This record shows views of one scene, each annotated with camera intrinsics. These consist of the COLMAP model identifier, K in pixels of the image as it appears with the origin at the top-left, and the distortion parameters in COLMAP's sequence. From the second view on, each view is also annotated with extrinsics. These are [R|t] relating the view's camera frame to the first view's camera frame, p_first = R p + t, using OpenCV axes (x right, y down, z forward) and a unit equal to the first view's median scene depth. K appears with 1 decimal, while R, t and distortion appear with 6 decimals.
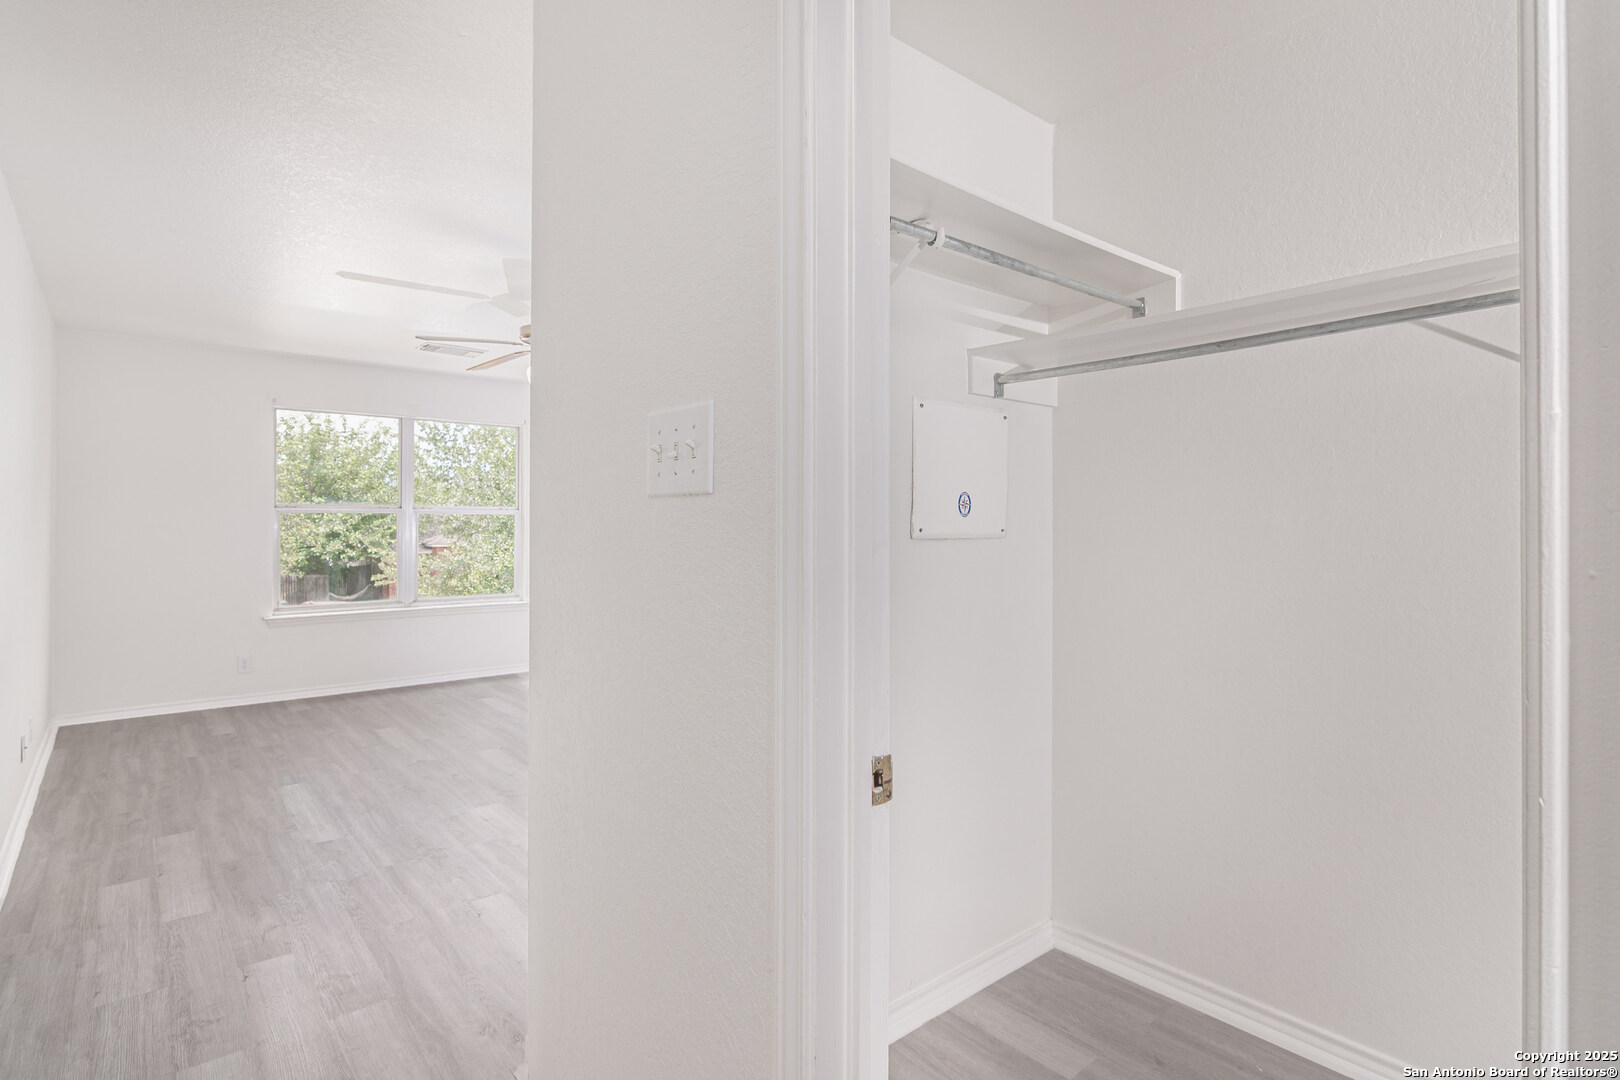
lens RADIAL K [[795.1, 0, 812.0], [0, 795.1, 527.3], [0, 0, 1]] dist [0.001469, 0.000138]
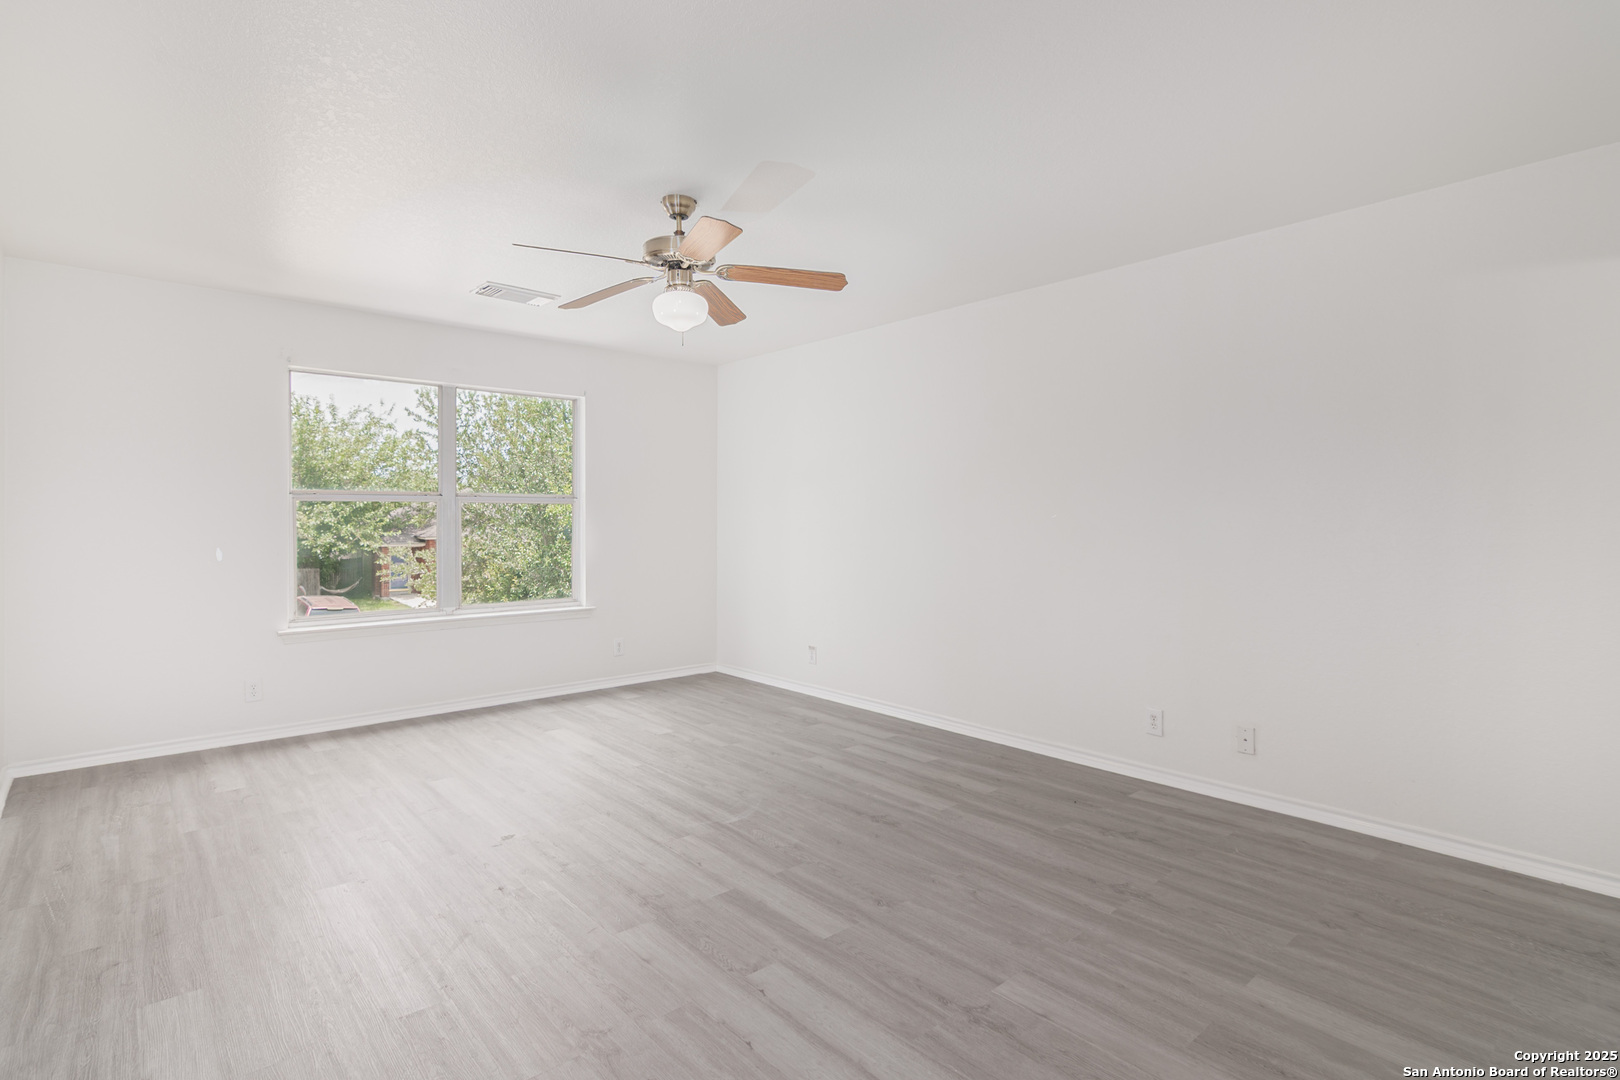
lens RADIAL K [[795.1, 0, 812.0], [0, 795.1, 527.3], [0, 0, 1]] dist [0.001469, 0.000138]
pose [[0.999933, 0.002903, 0.011184, -0.016214], [-0.002990, 0.999966, 0.007734, 0.000149], [-0.011161, -0.007767, 0.999908, 0.019712]]
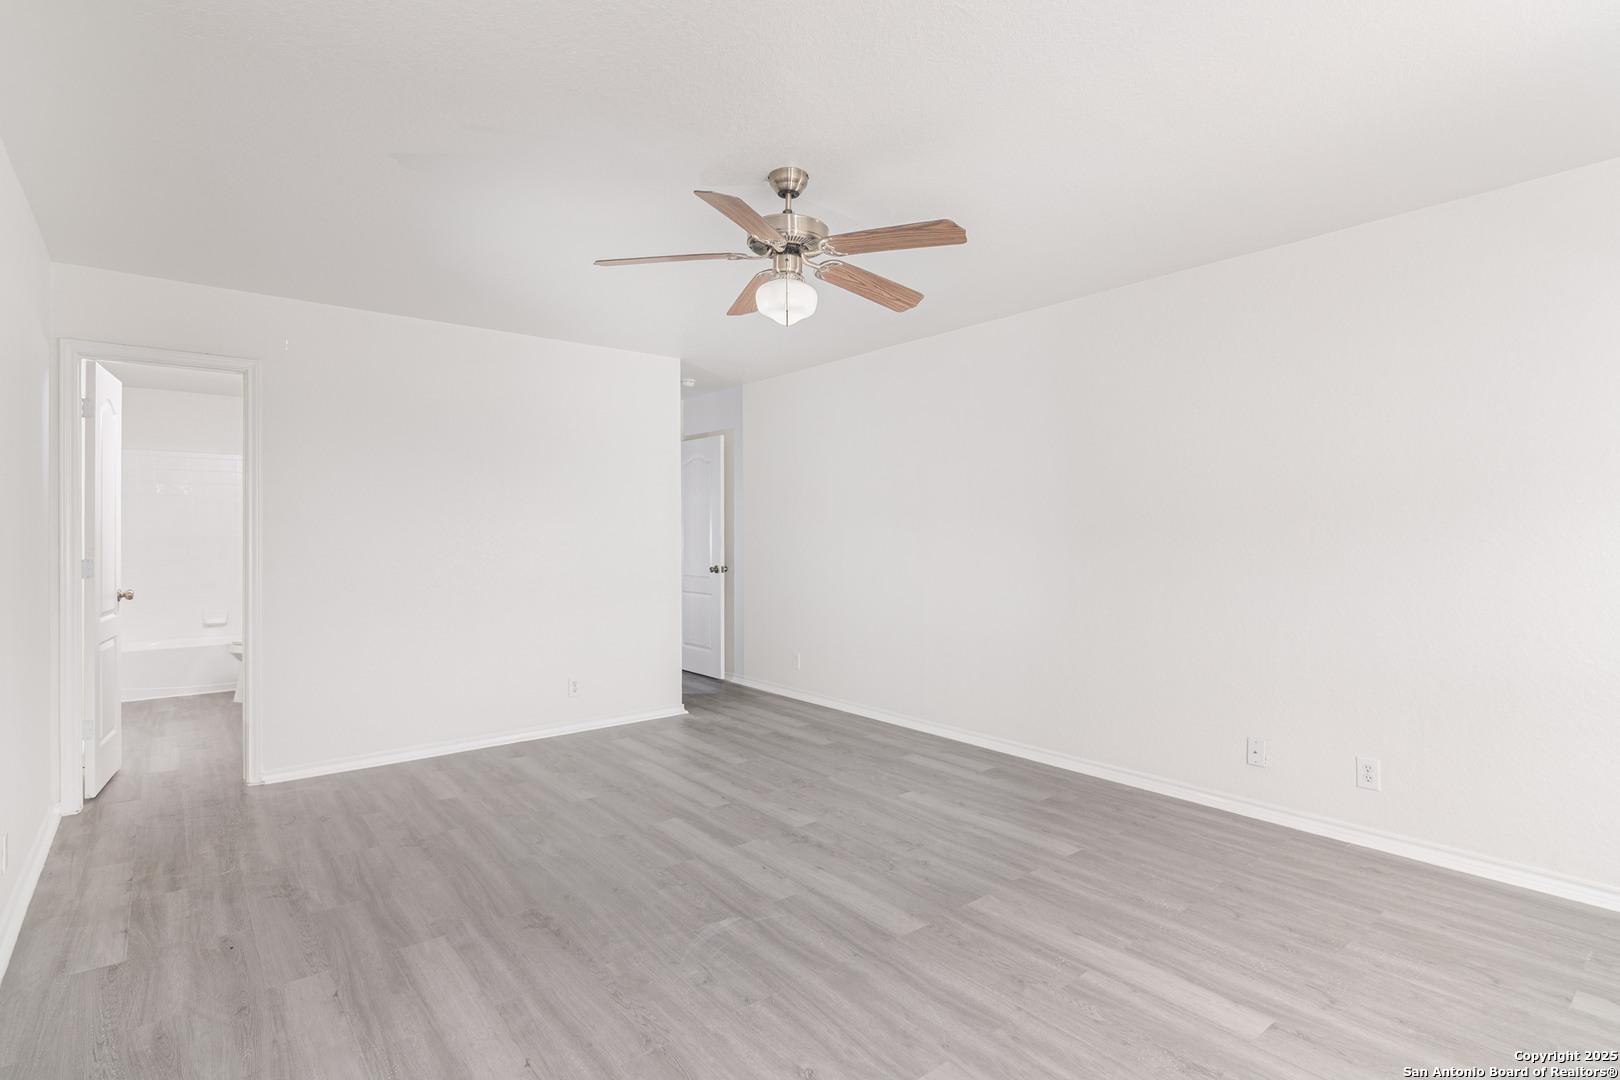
lens RADIAL K [[795.1, 0, 812.0], [0, 795.1, 527.3], [0, 0, 1]] dist [0.001469, 0.000138]
pose [[-0.999586, 0.006217, 0.028101, -0.027235], [0.005969, 0.999943, -0.008890, -0.000121], [-0.028155, -0.008719, -0.999566, 0.120404]]
